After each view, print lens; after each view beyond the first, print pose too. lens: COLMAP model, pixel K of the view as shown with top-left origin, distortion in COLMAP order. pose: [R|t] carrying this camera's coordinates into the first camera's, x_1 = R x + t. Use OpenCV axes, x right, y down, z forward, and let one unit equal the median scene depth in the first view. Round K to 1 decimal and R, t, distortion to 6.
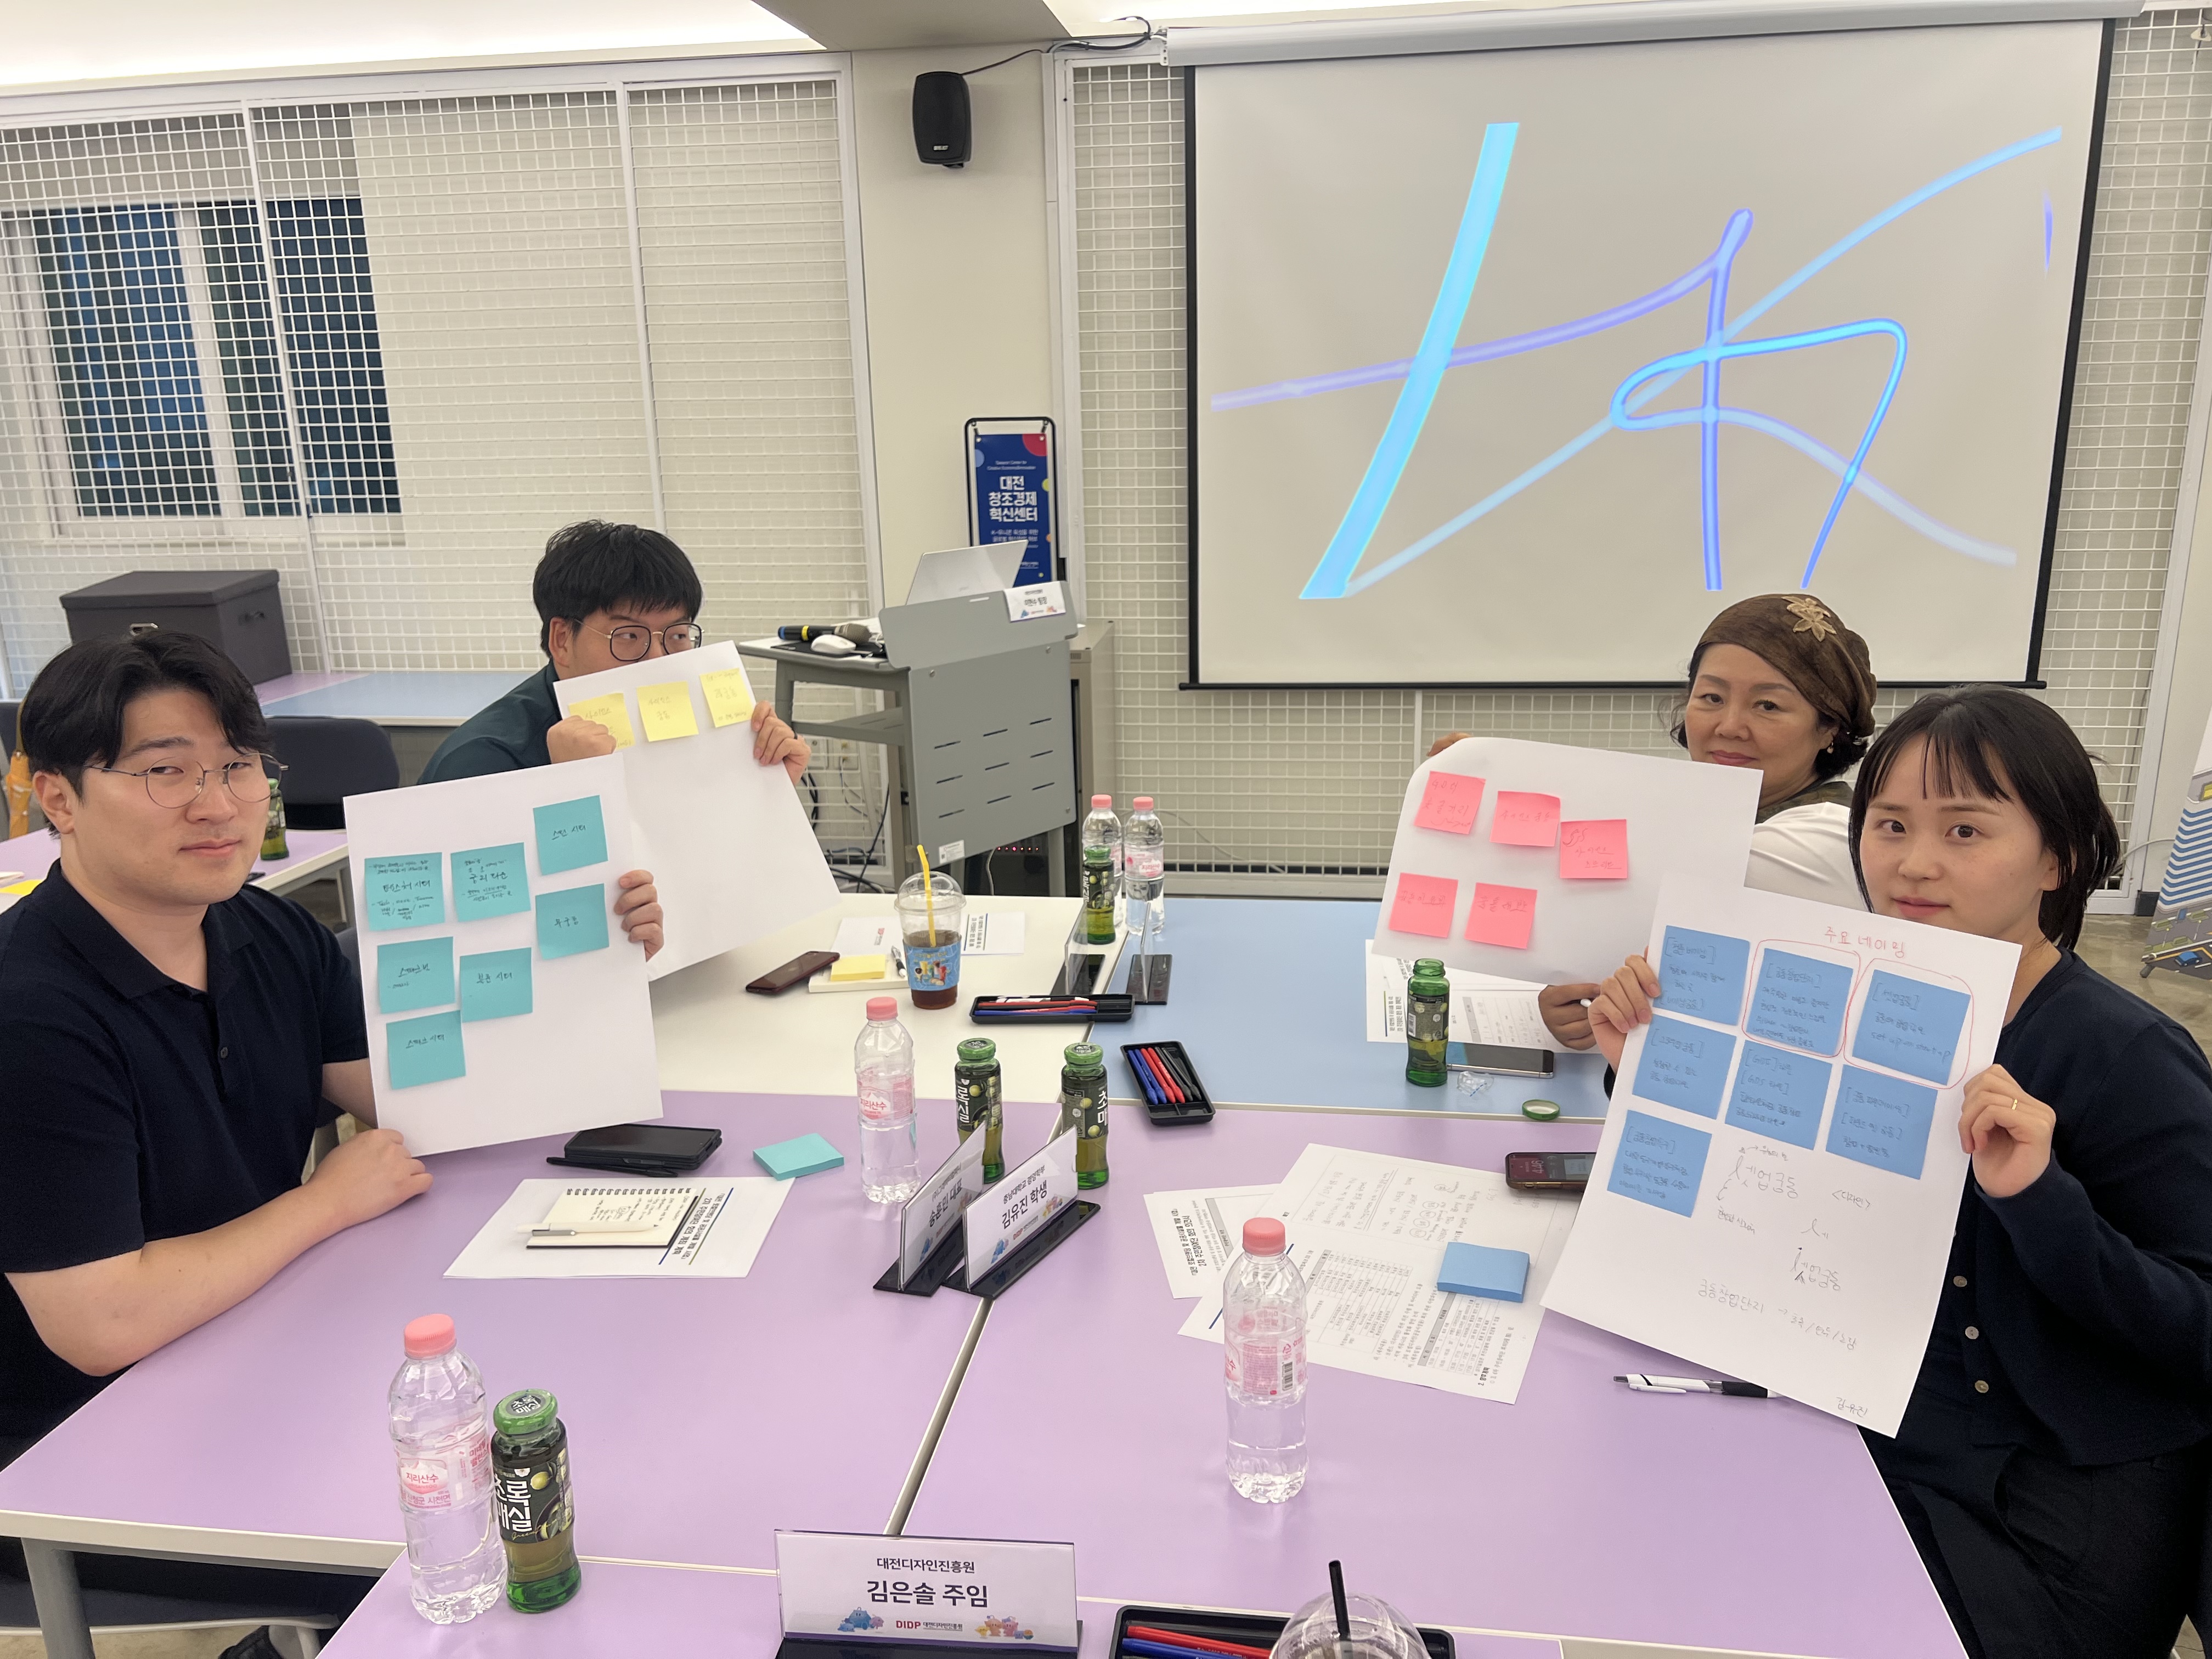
lens RADIAL K [[1703.6, 0, 1070.3], [0, 1703.6, 825.5], [0, 0, 1]] dist [0.027116, -0.024057]
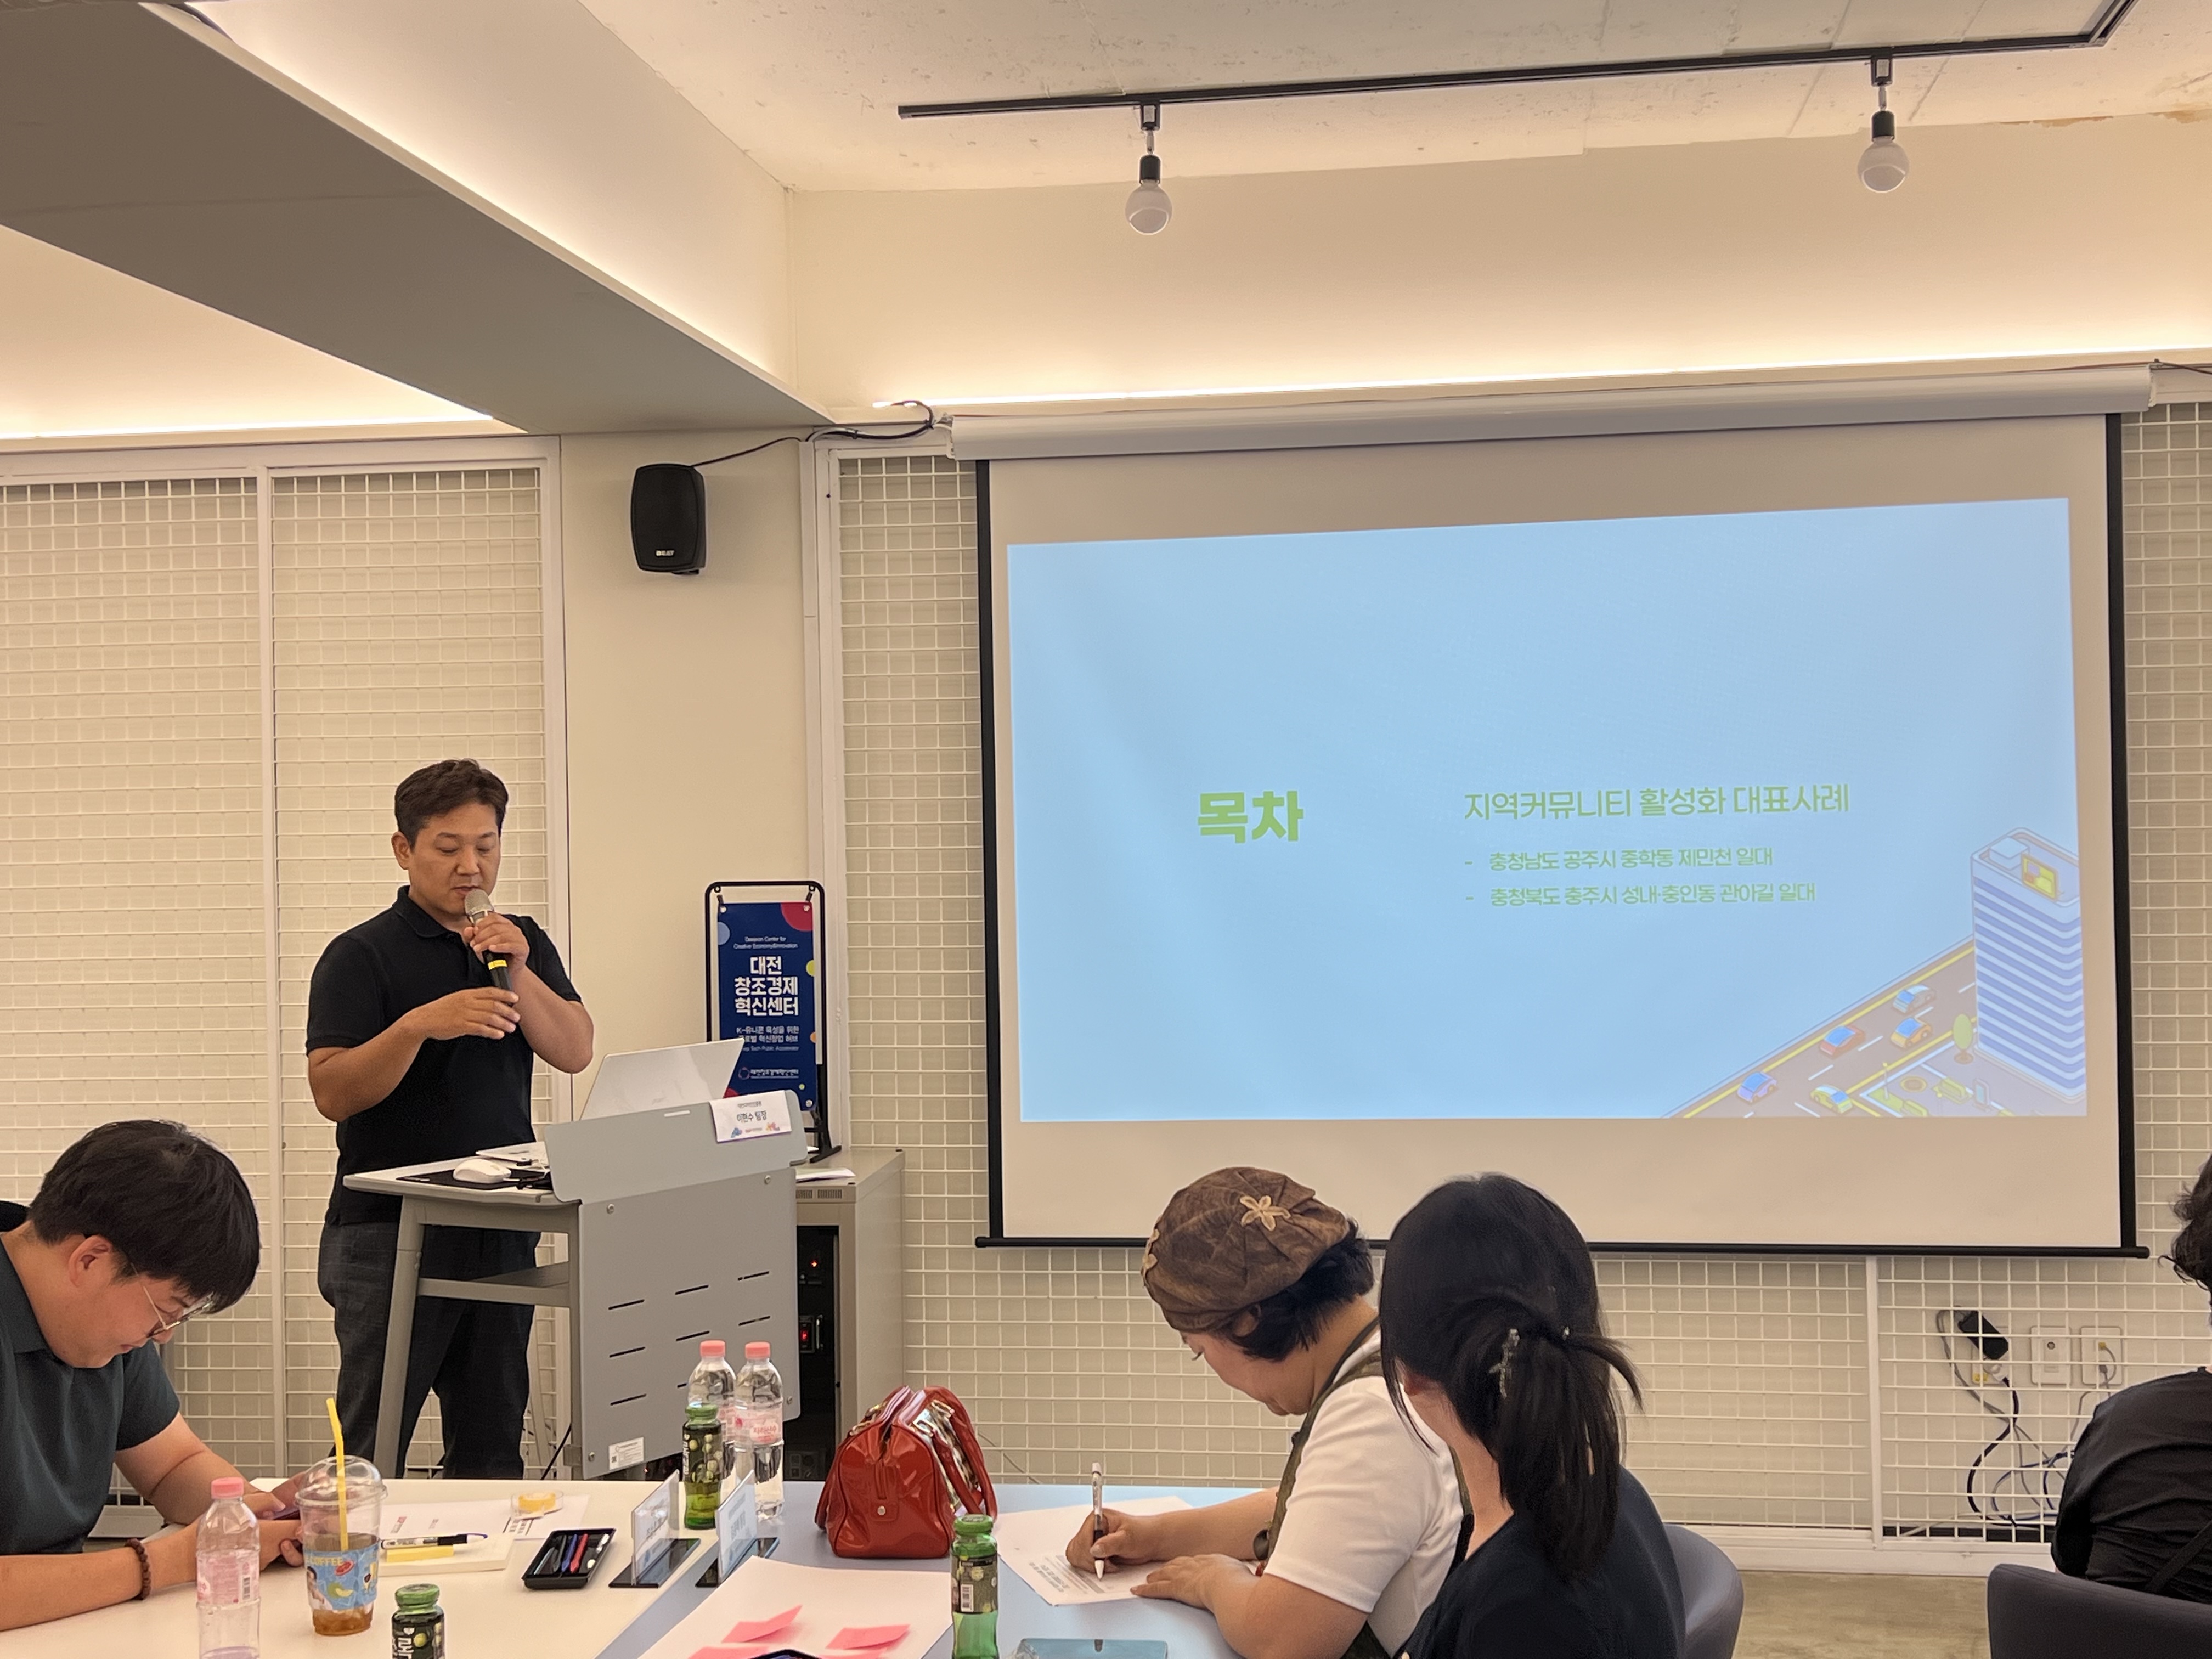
lens RADIAL K [[2745.3, 0, 1100.0], [0, 2745.3, 836.7], [0, 0, 1]] dist [0.135852, 0.000000]
pose [[0.999956, 0.008304, 0.004350, 0.118640], [-0.006982, 0.969394, -0.245411, 0.044050], [-0.006255, 0.245370, 0.969409, -0.205769]]
